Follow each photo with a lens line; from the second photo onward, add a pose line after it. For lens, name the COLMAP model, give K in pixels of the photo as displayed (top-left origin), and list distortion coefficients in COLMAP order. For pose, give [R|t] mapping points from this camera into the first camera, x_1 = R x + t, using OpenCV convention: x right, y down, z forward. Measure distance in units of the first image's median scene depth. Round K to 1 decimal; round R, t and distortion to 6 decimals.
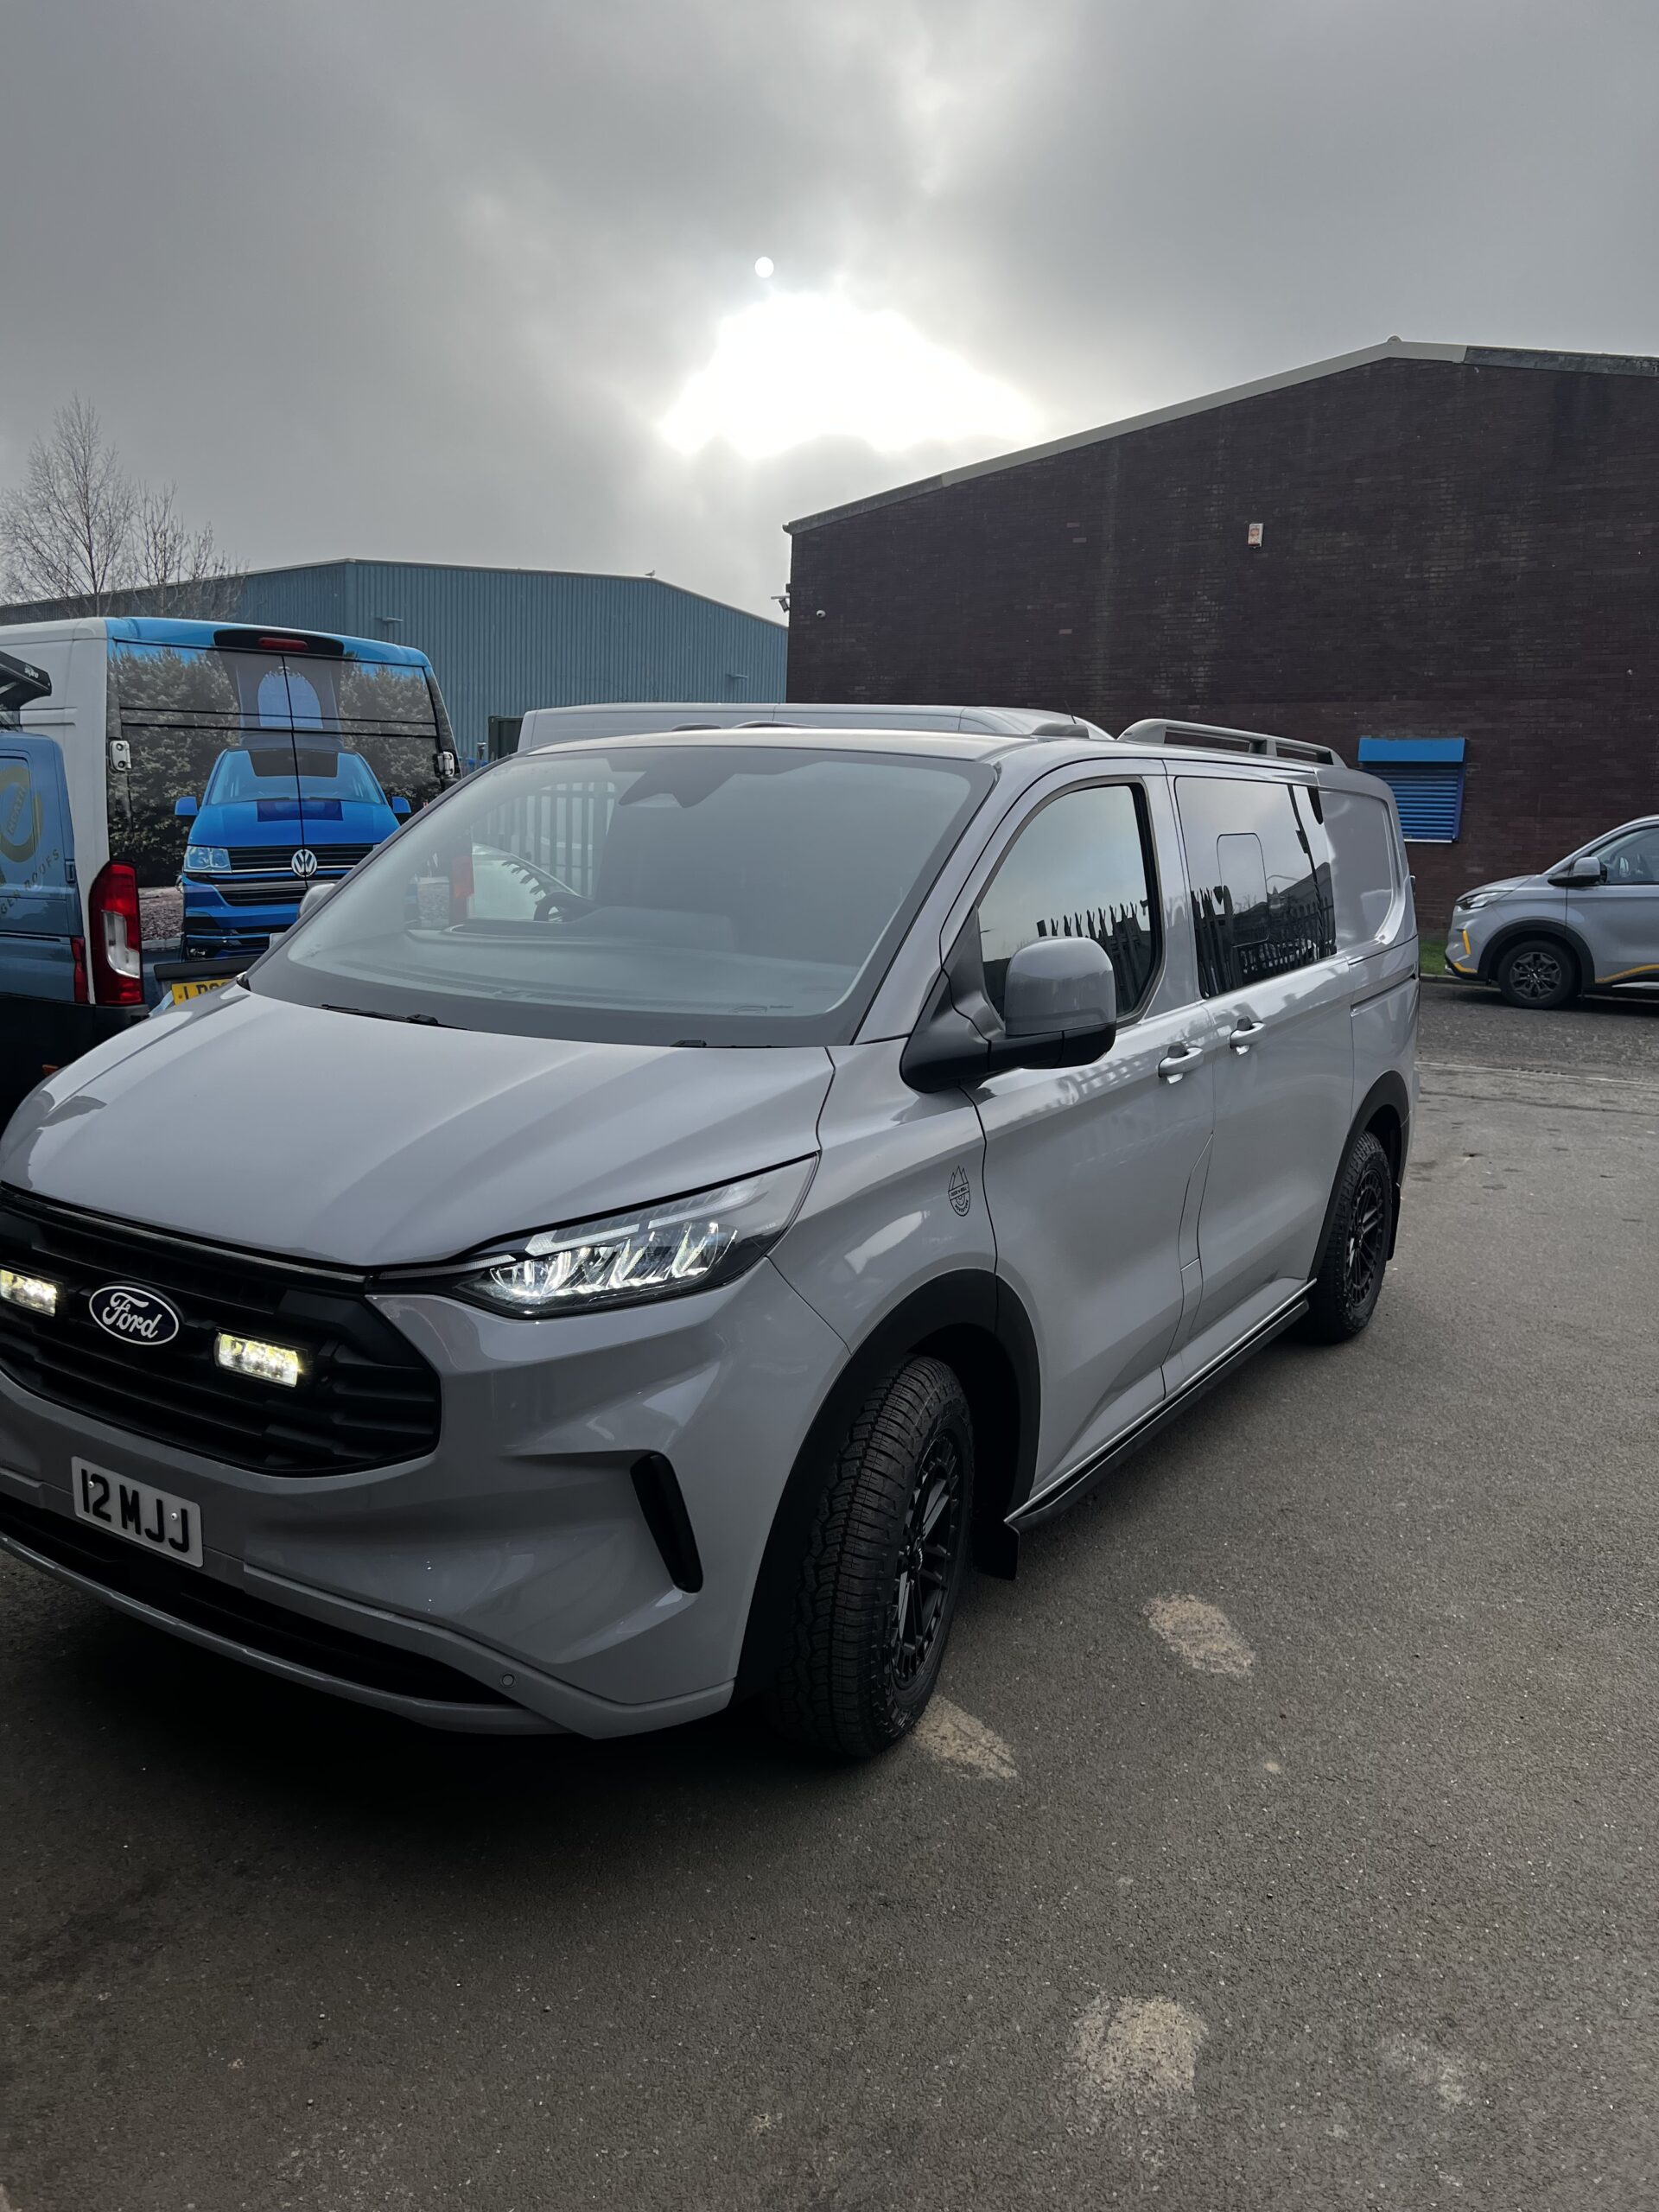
lens RADIAL K [[1673.8, 0, 833.6], [0, 1673.8, 1089.2], [0, 0, 1]] dist [0.052281, -0.053793]
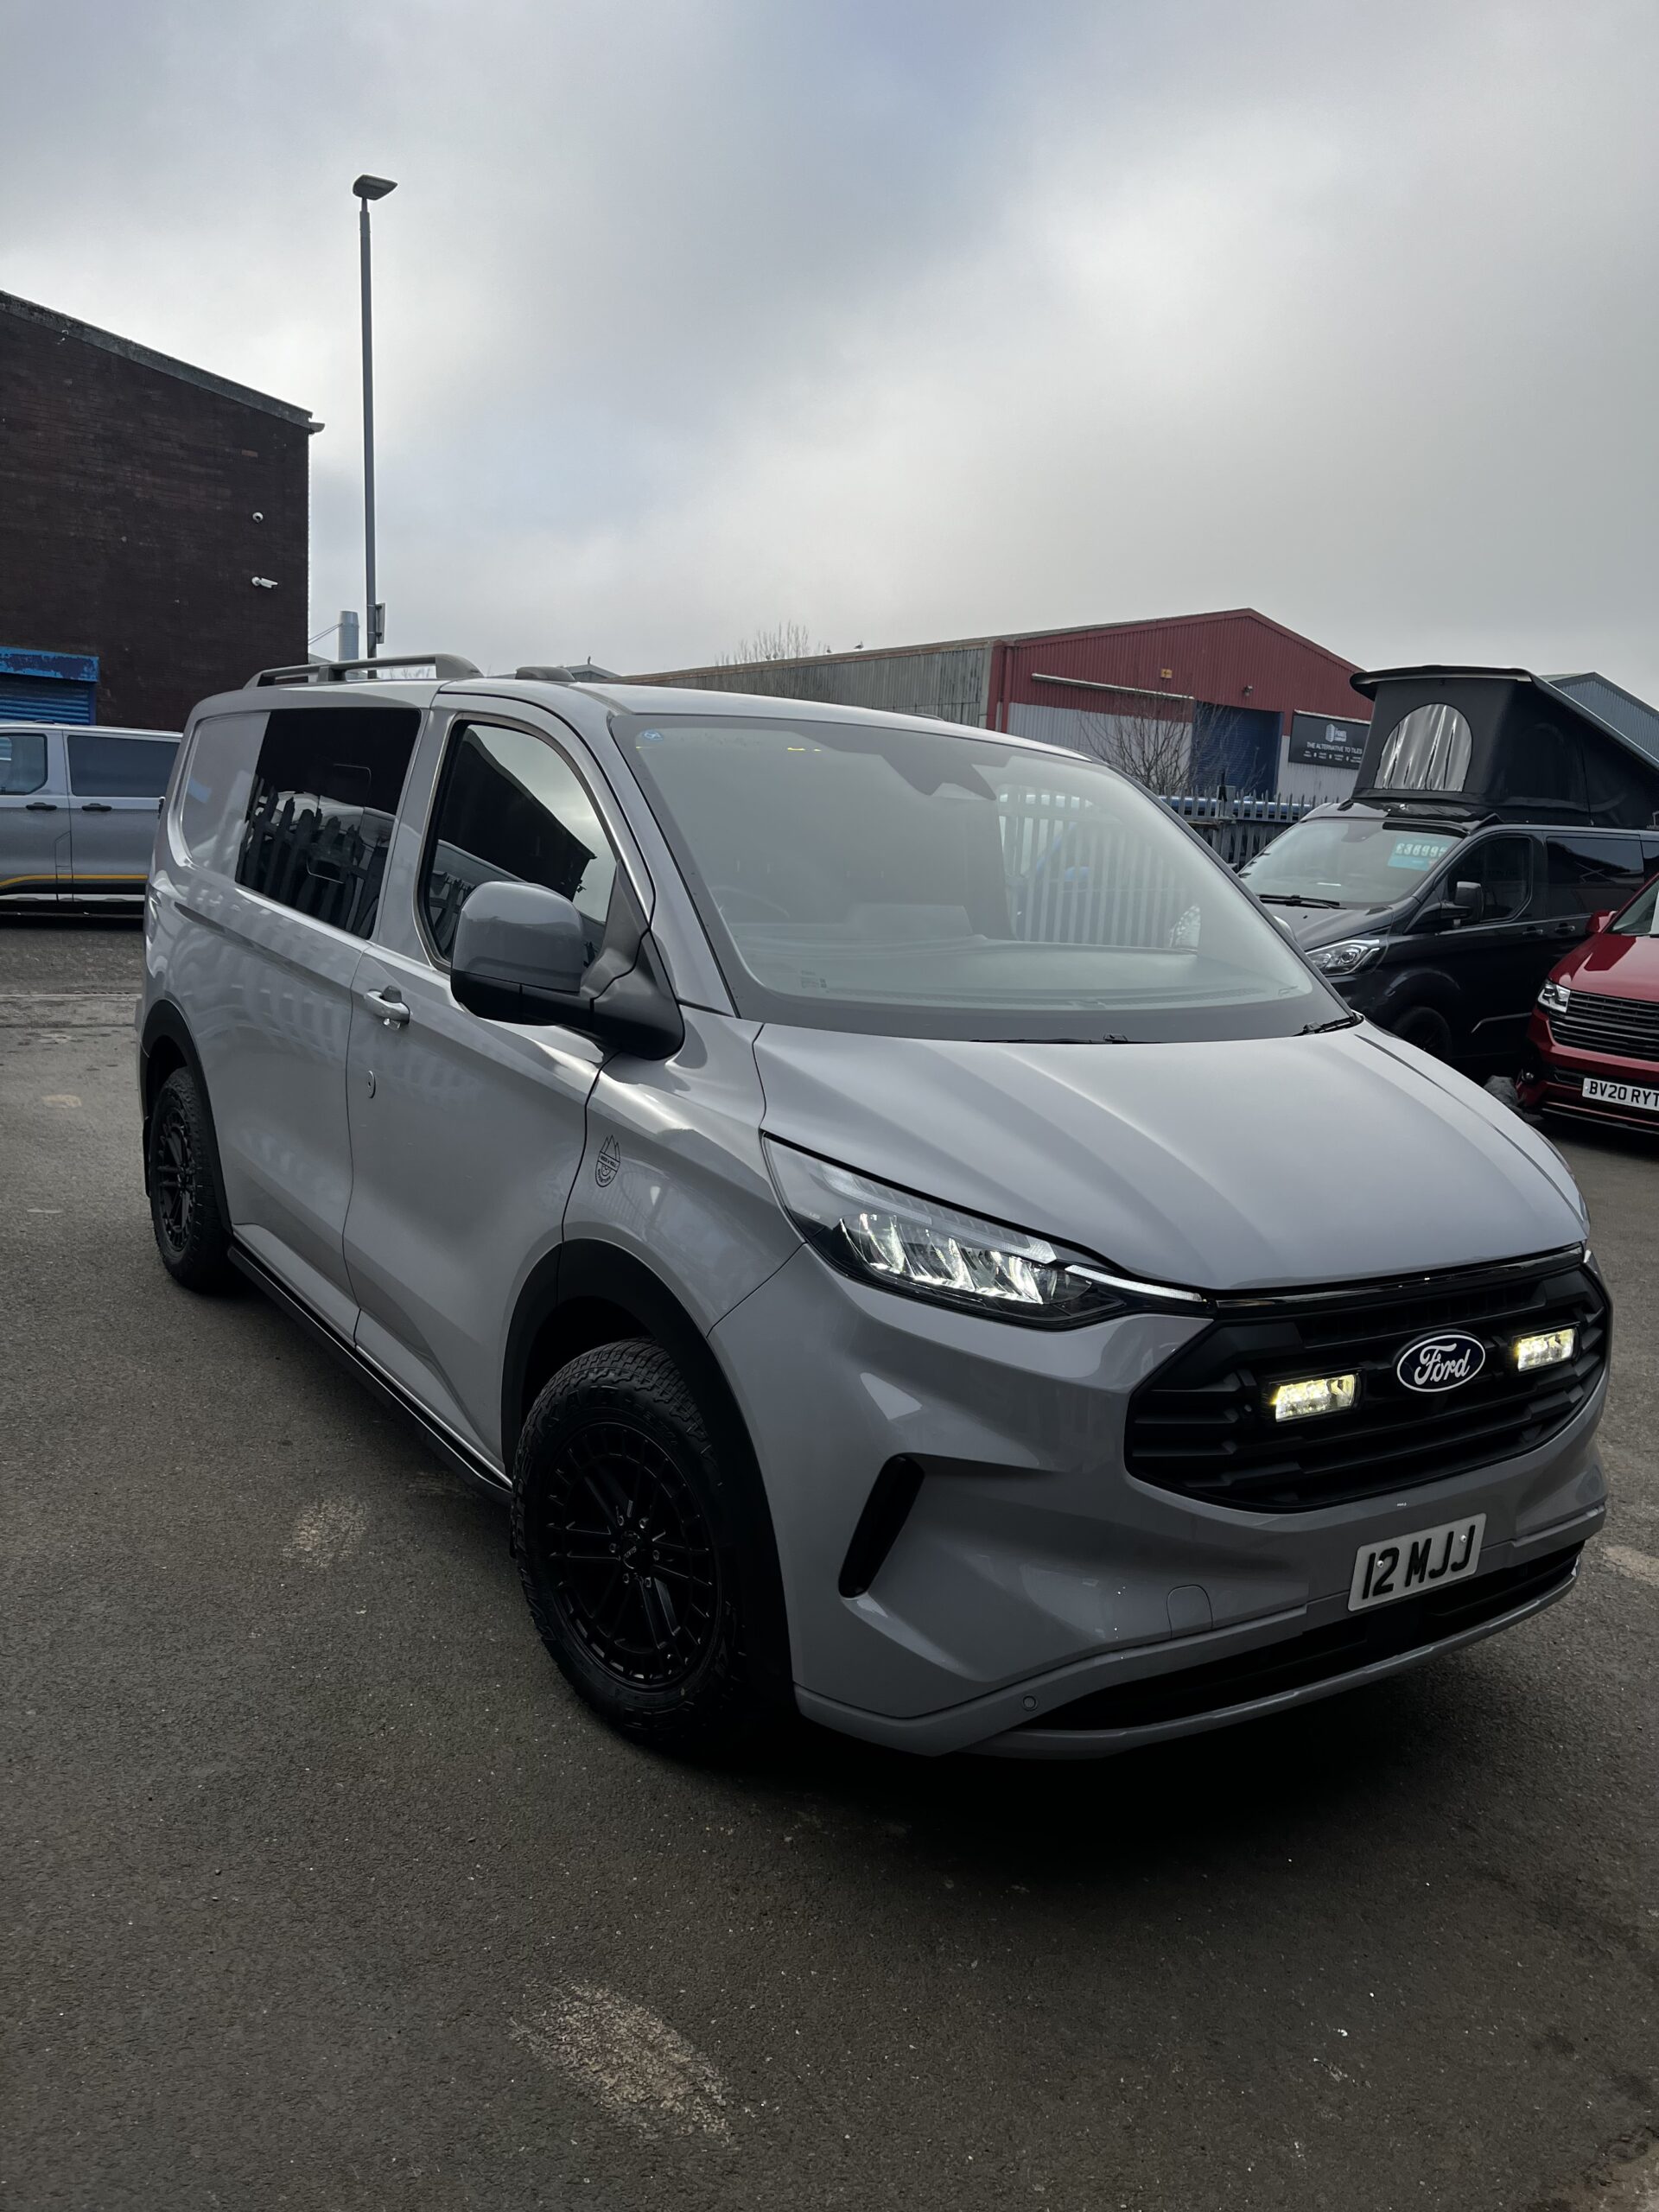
lens RADIAL K [[1673.8, 0, 843.9], [0, 1673.8, 1123.2], [0, 0, 1]] dist [0.052281, -0.053793]
pose [[0.373546, -0.167318, 0.912397, -1.322661], [0.086776, 0.985588, 0.145213, -0.163739], [-0.923544, 0.024931, 0.382682, 0.883605]]
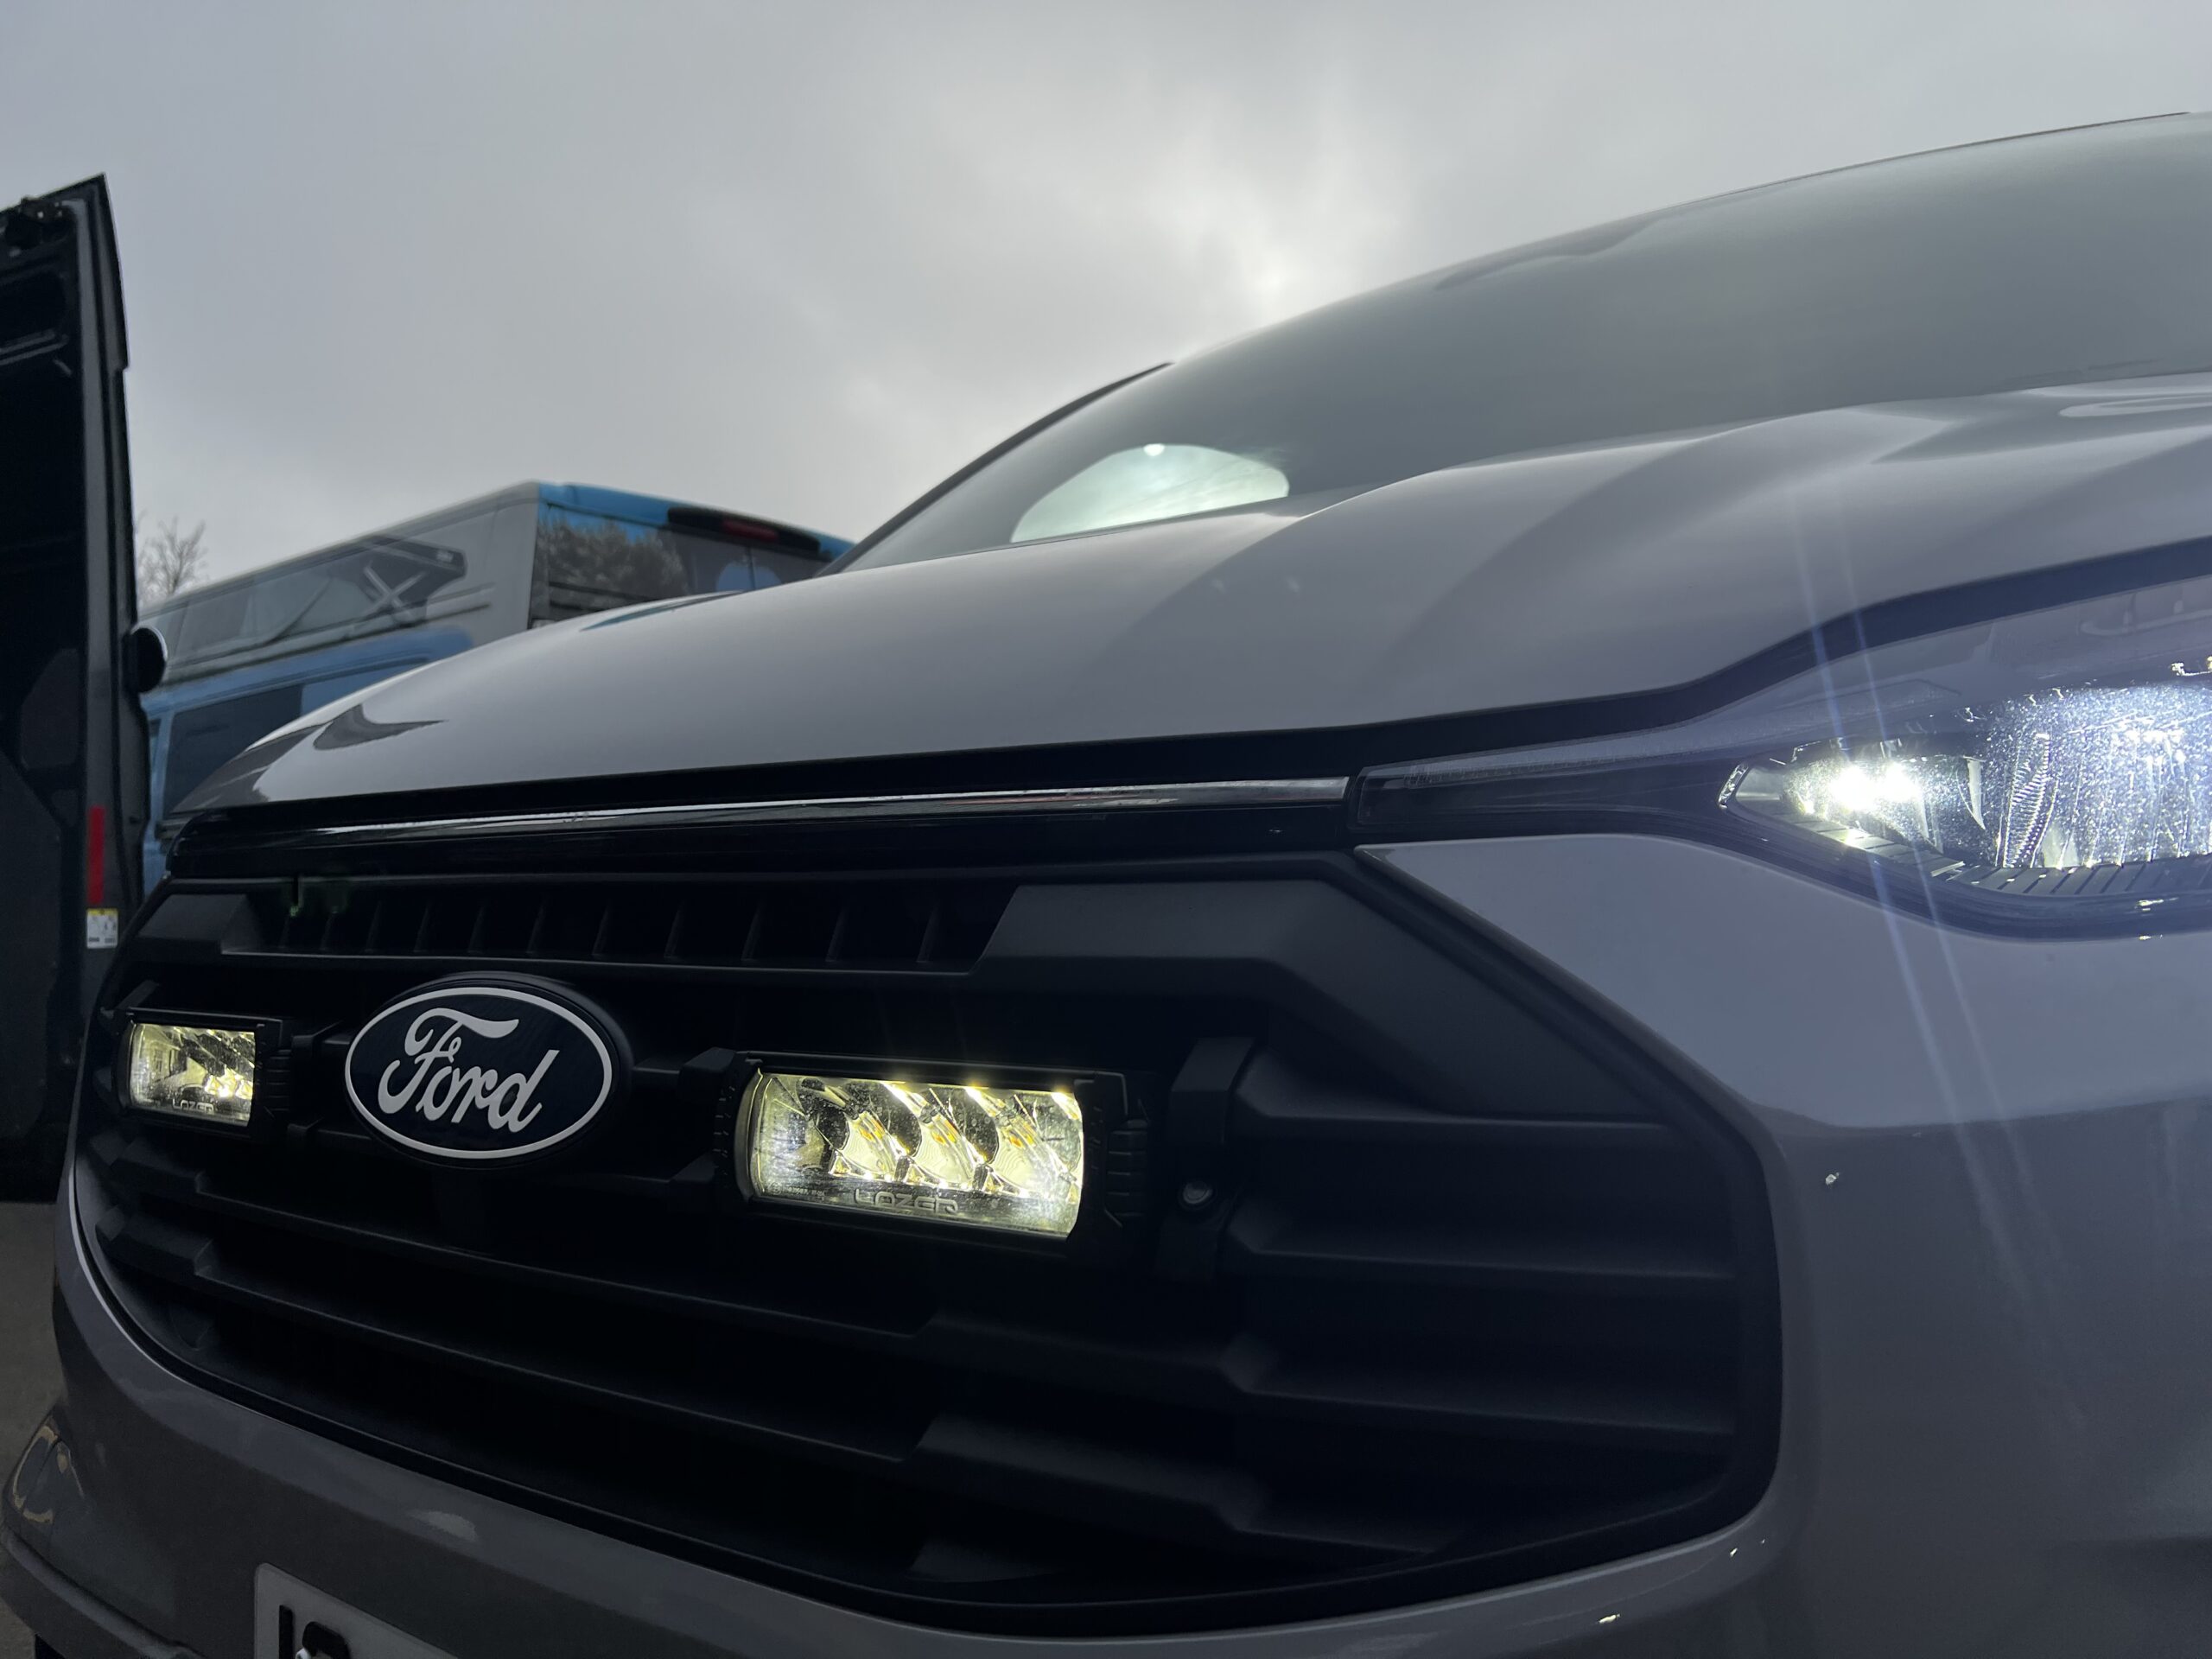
lens RADIAL K [[1673.8, 0, 1124.0], [0, 1673.8, 837.8], [0, 0, 1]] dist [0.052281, -0.053793]
pose [[0.997820, -0.025122, -0.061033, -0.257072], [0.011382, 0.976368, -0.215814, 0.150312], [0.065013, 0.214649, 0.974525, 0.651583]]
